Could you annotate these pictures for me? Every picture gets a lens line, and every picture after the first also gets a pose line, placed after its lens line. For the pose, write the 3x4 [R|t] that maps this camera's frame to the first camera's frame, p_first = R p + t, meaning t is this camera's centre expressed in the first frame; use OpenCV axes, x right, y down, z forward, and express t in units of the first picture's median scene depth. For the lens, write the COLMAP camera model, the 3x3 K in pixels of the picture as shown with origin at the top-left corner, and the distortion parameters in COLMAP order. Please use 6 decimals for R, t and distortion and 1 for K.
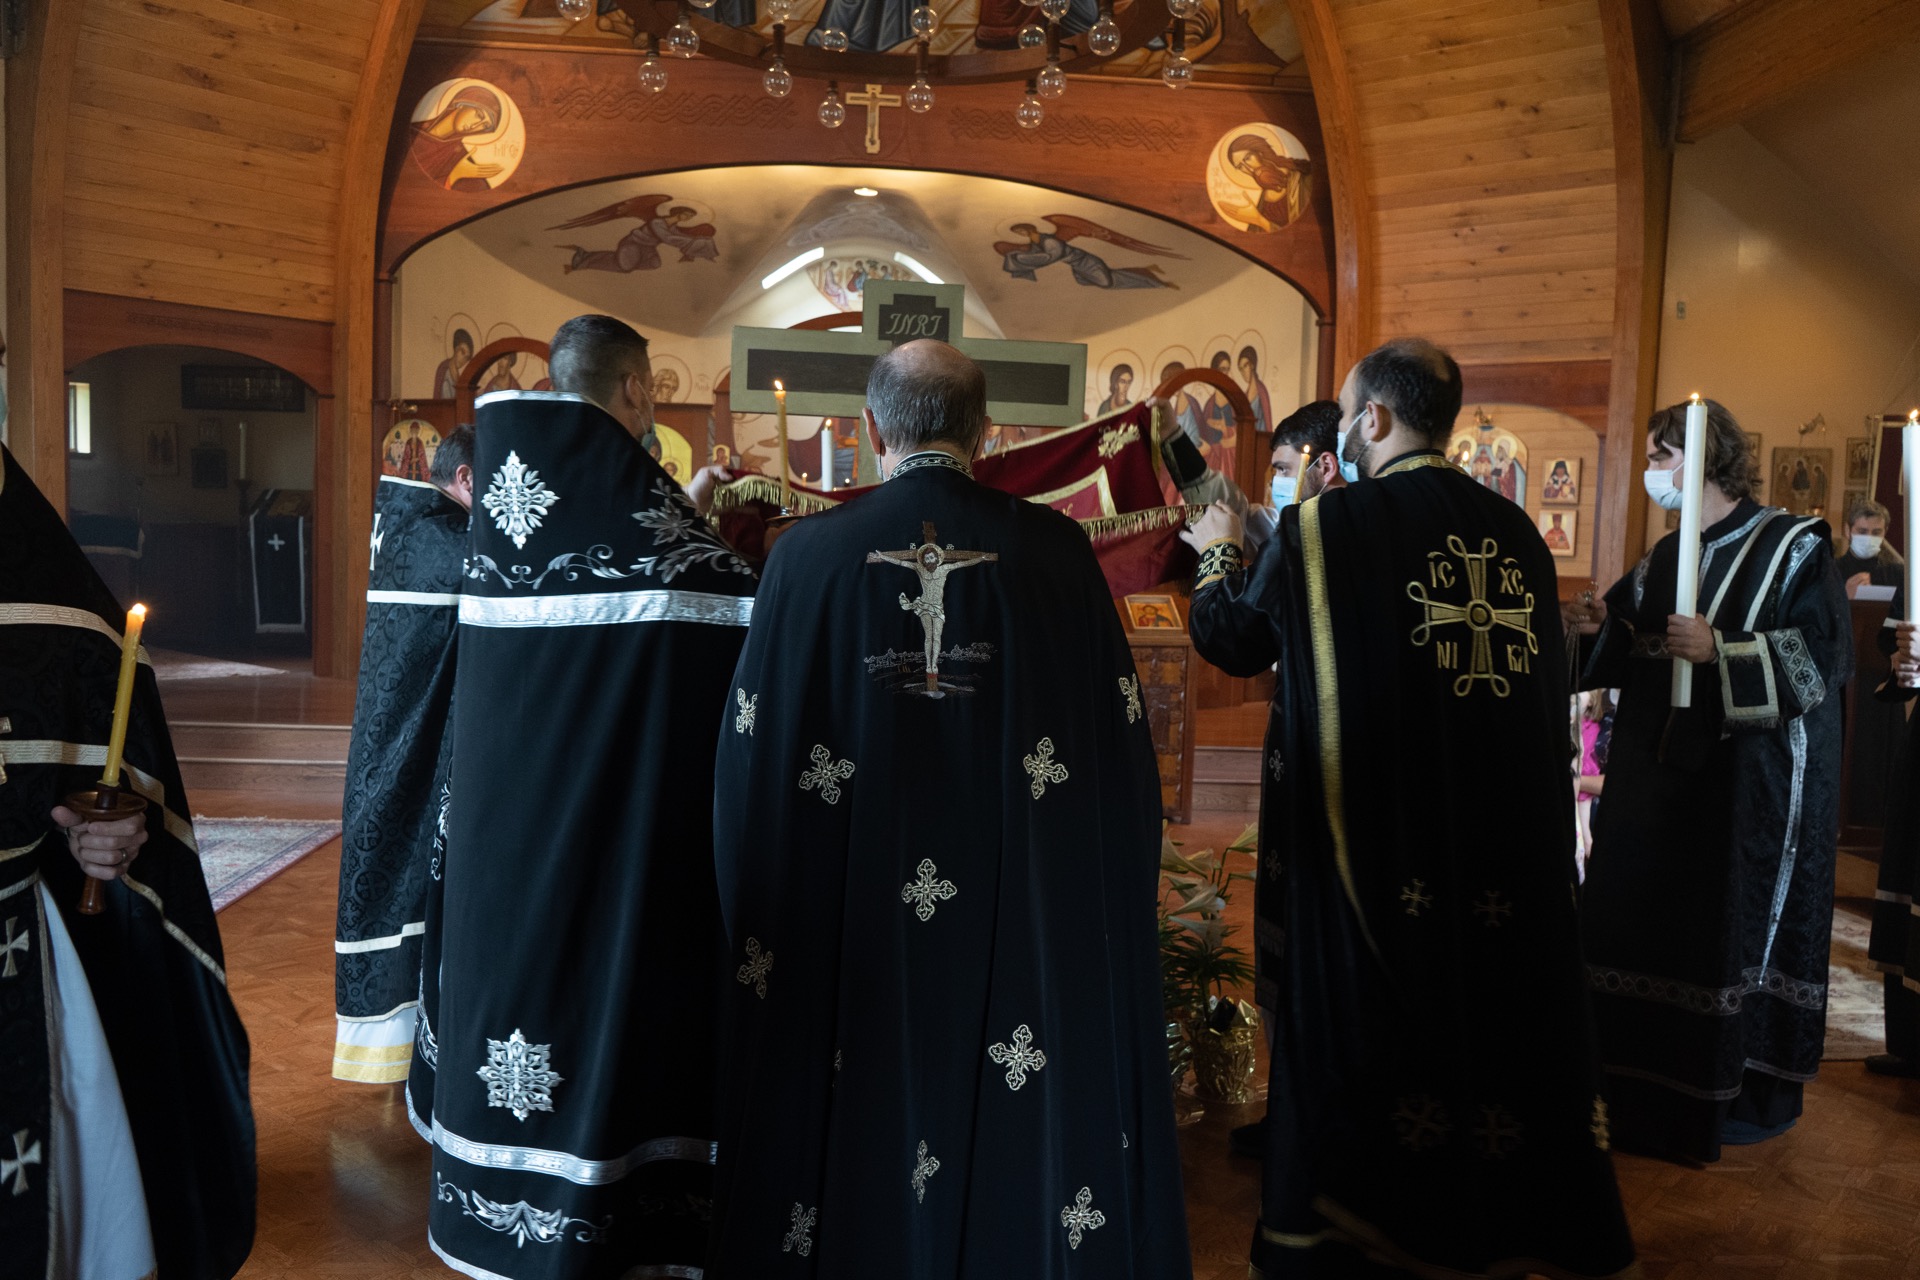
lens RADIAL K [[1529.5, 0, 964.6], [0, 1529.5, 649.6], [0, 0, 1]] dist [-0.013686, 0.007393]
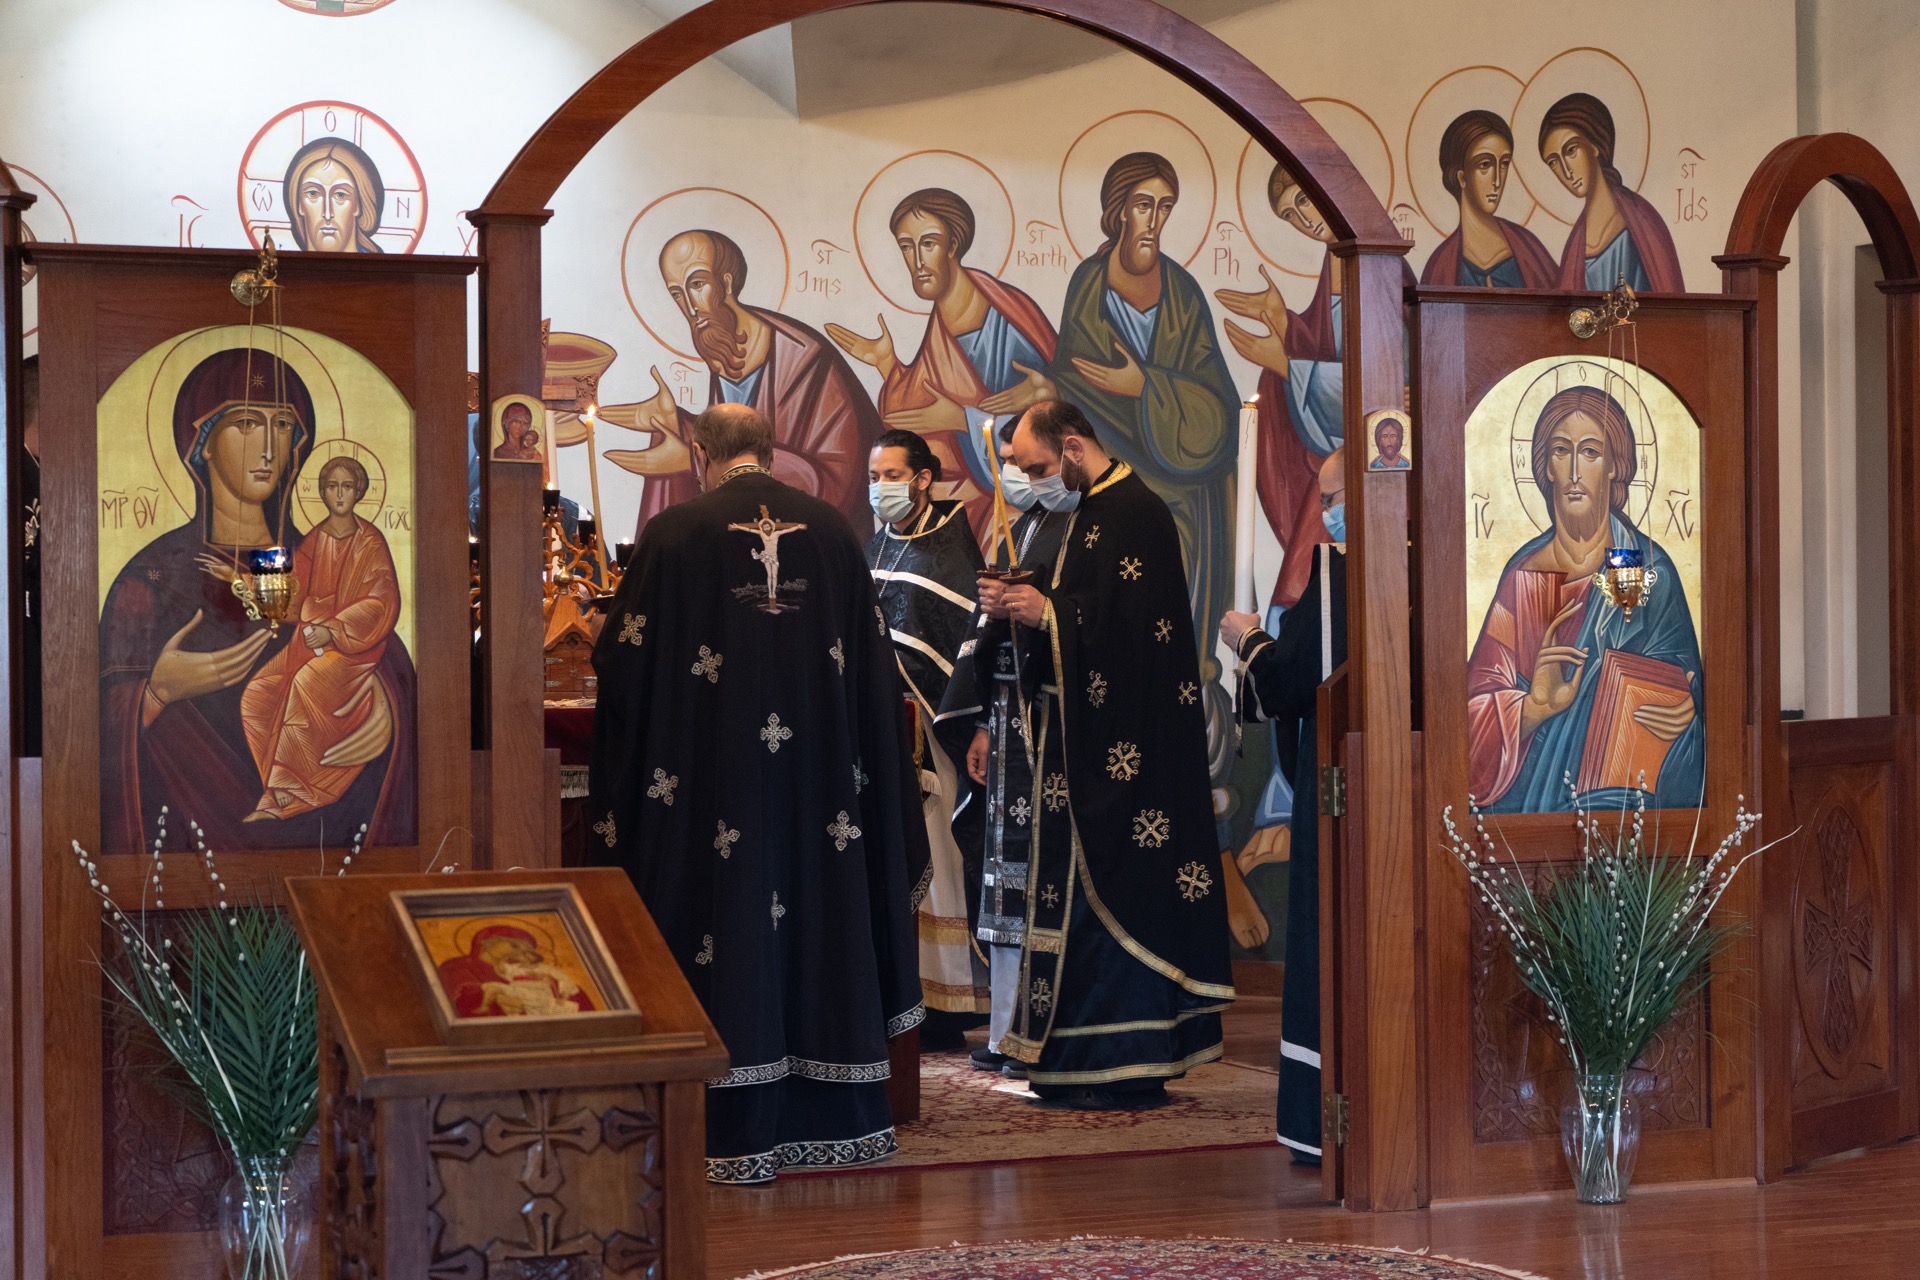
lens RADIAL K [[3874.4, 0, 961.4], [0, 3874.4, 653.0], [0, 0, 1]] dist [0.025514, 0.000000]
pose [[0.953255, -0.044096, 0.298933, -0.277198], [0.065263, 0.995990, -0.061196, -0.030144], [-0.295036, 0.077845, 0.952310, 0.245144]]
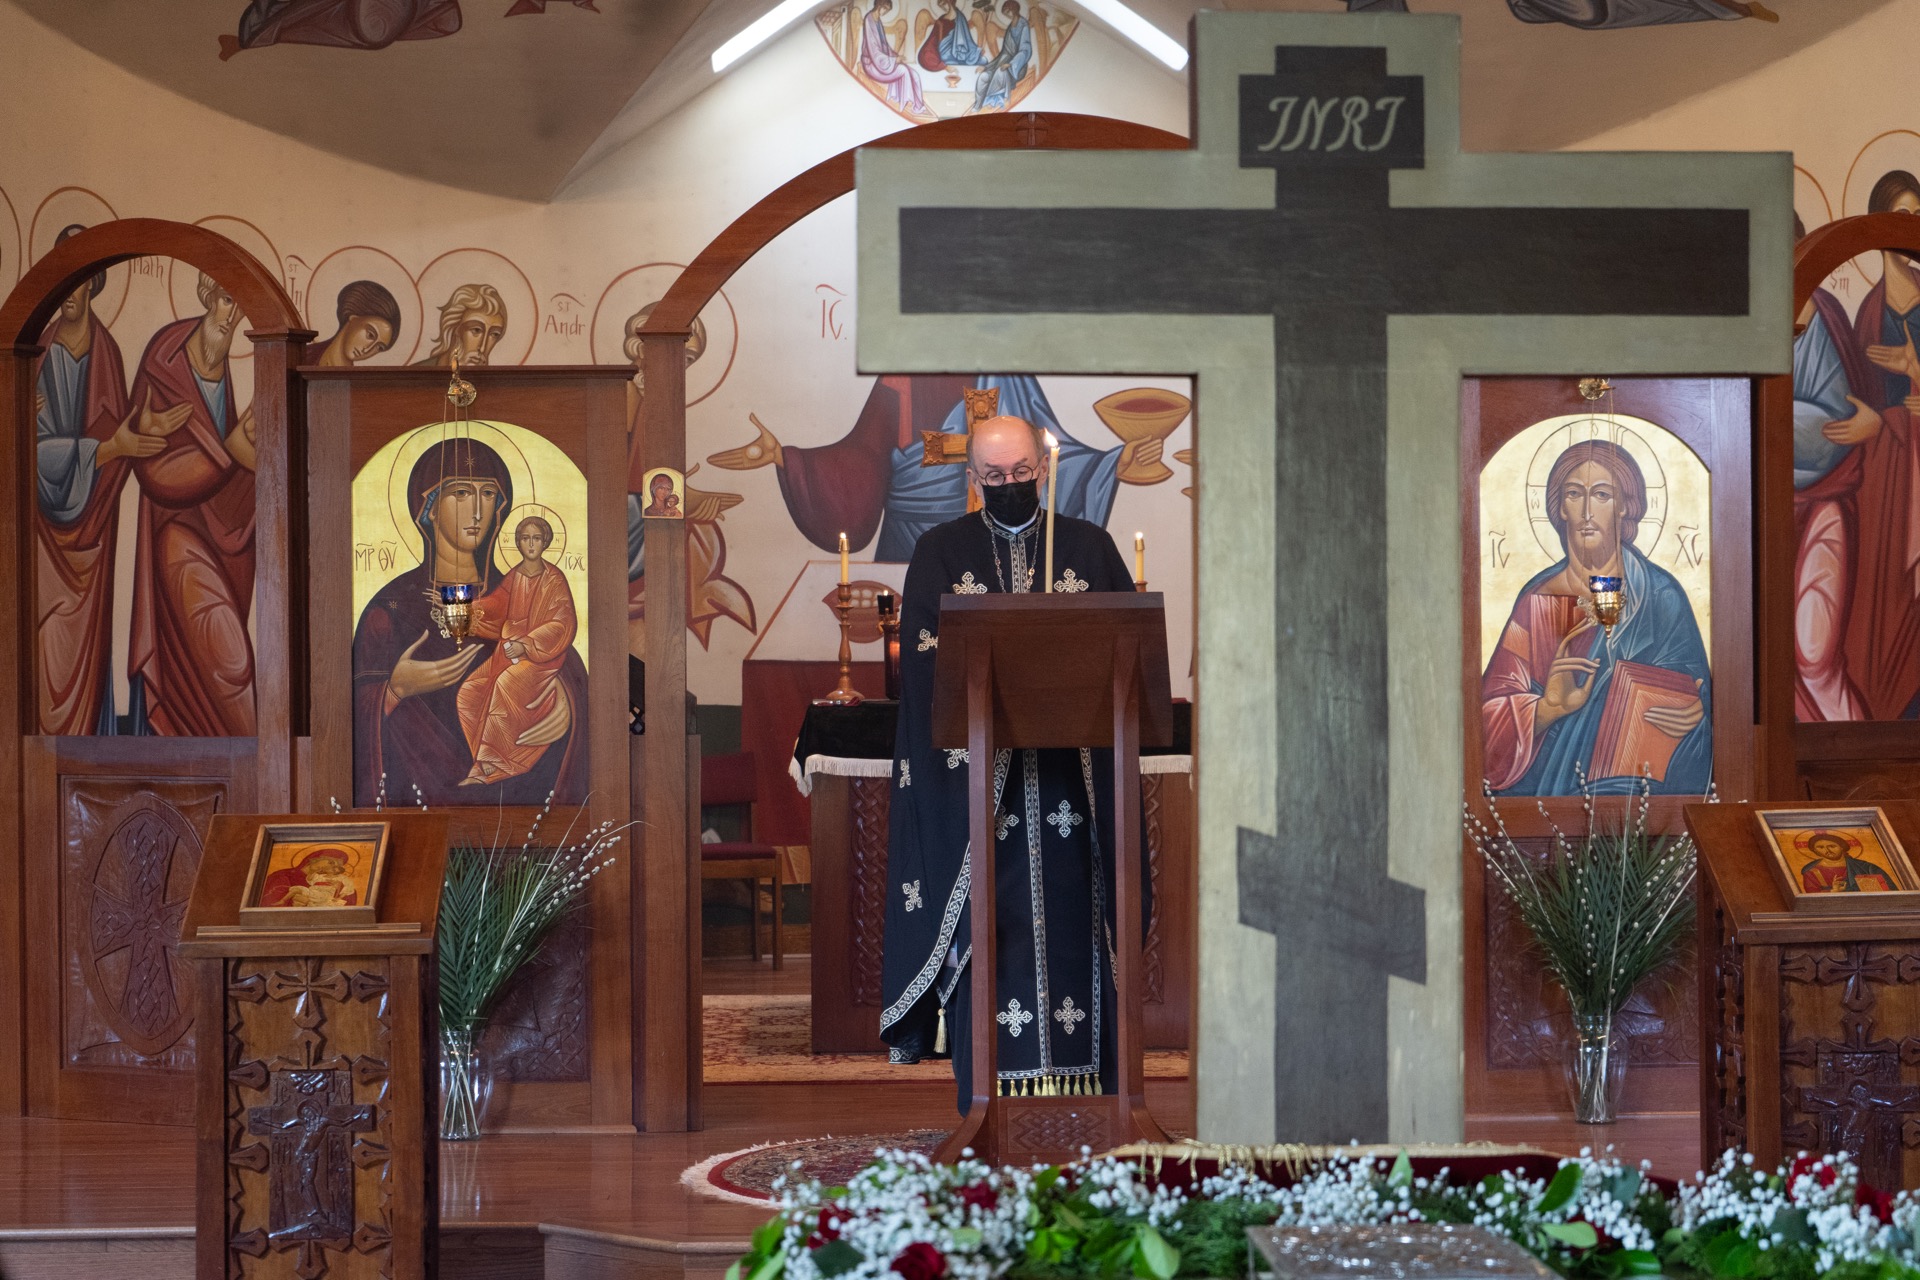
lens RADIAL K [[3874.4, 0, 952.9], [0, 3874.4, 637.1], [0, 0, 1]] dist [0.025514, 0.000000]
pose [[0.997820, -0.042995, -0.050065, -0.034267], [0.038622, 0.995609, -0.085271, -0.002895], [0.053511, 0.083151, 0.995099, 0.019216]]
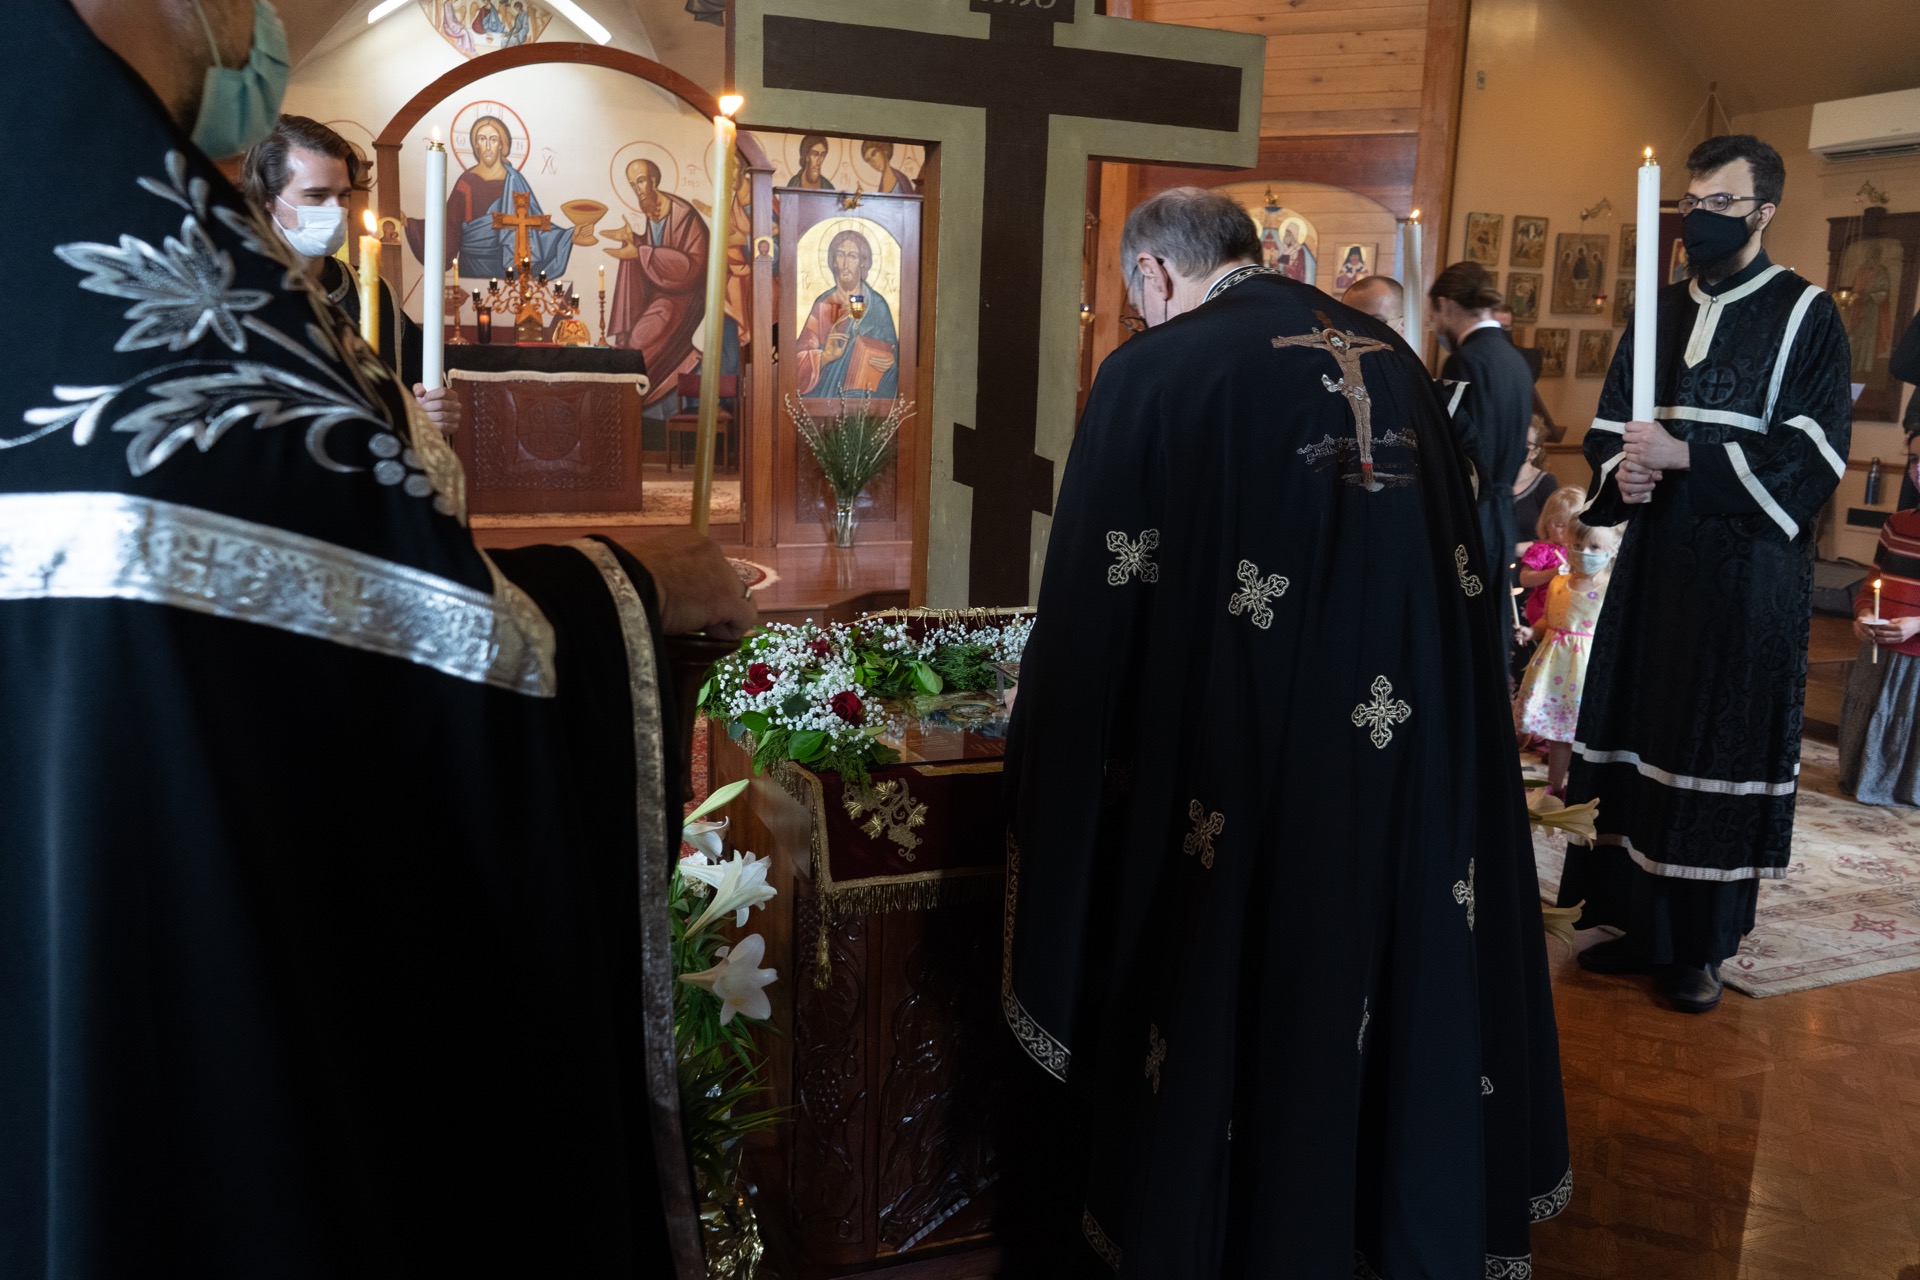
lens RADIAL K [[1529.5, 0, 955.7], [0, 1529.5, 646.7], [0, 0, 1]] dist [-0.013686, 0.007393]
pose [[0.960683, -0.063065, 0.270390, -0.098252], [0.028129, 0.990958, 0.131189, -0.012499], [-0.276219, -0.118425, 0.953771, 0.157724]]
